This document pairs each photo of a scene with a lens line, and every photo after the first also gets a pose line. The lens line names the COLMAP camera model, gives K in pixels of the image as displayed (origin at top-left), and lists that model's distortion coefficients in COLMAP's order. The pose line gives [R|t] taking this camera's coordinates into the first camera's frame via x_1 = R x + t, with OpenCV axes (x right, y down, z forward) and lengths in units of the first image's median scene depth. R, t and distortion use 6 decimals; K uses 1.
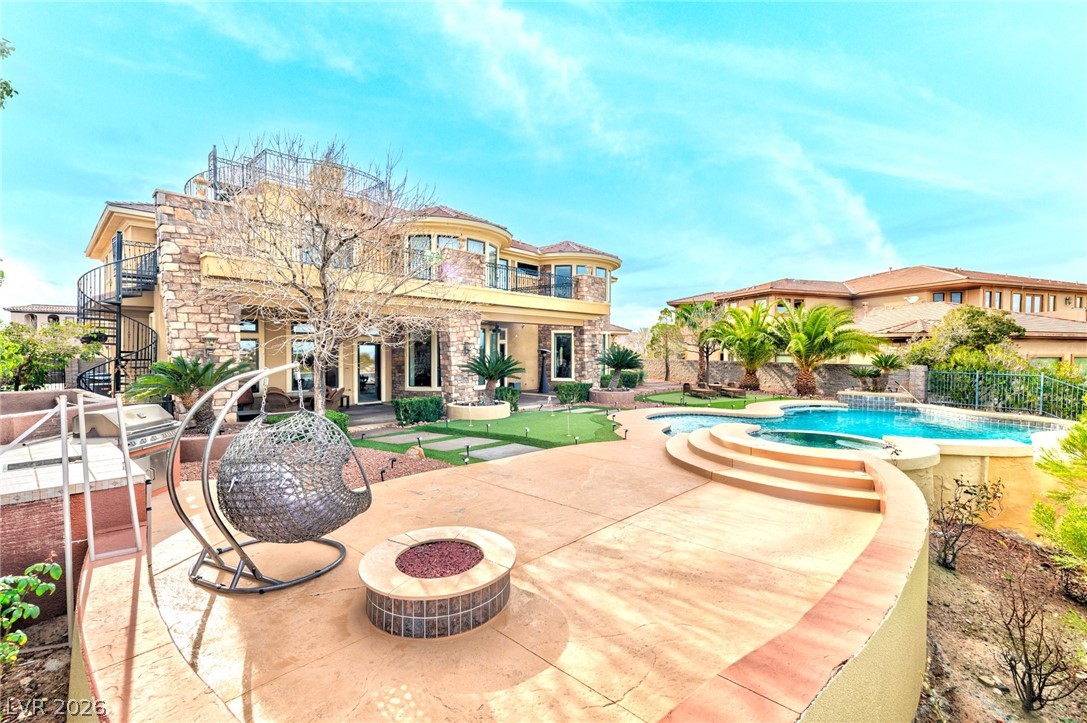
lens RADIAL K [[438.9, 0, 543.5], [0, 438.9, 361.5], [0, 0, 1]] dist [0.000424, 0.000004]
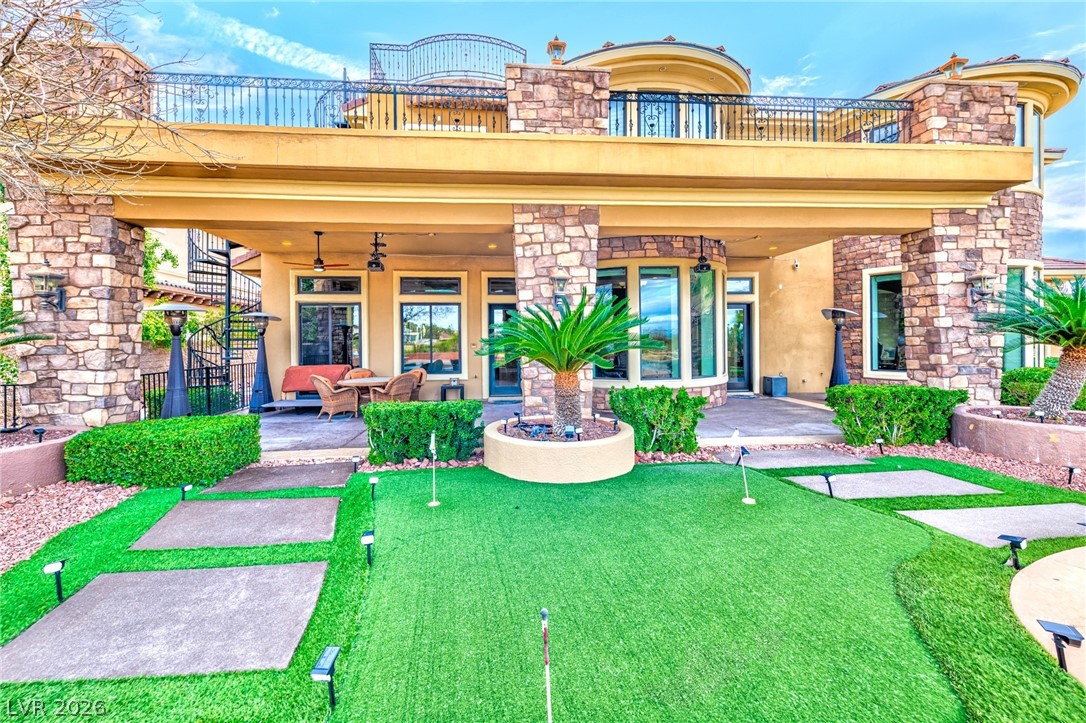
lens RADIAL K [[478.5, 0, 545.3], [0, 478.5, 334.5], [0, 0, 1]] dist [0.002069, 0.000040]
pose [[0.789929, -0.009038, -0.613132, 0.080830], [-0.008756, 0.999623, -0.026015, 0.018914], [0.613136, 0.025919, 0.789552, 0.503189]]
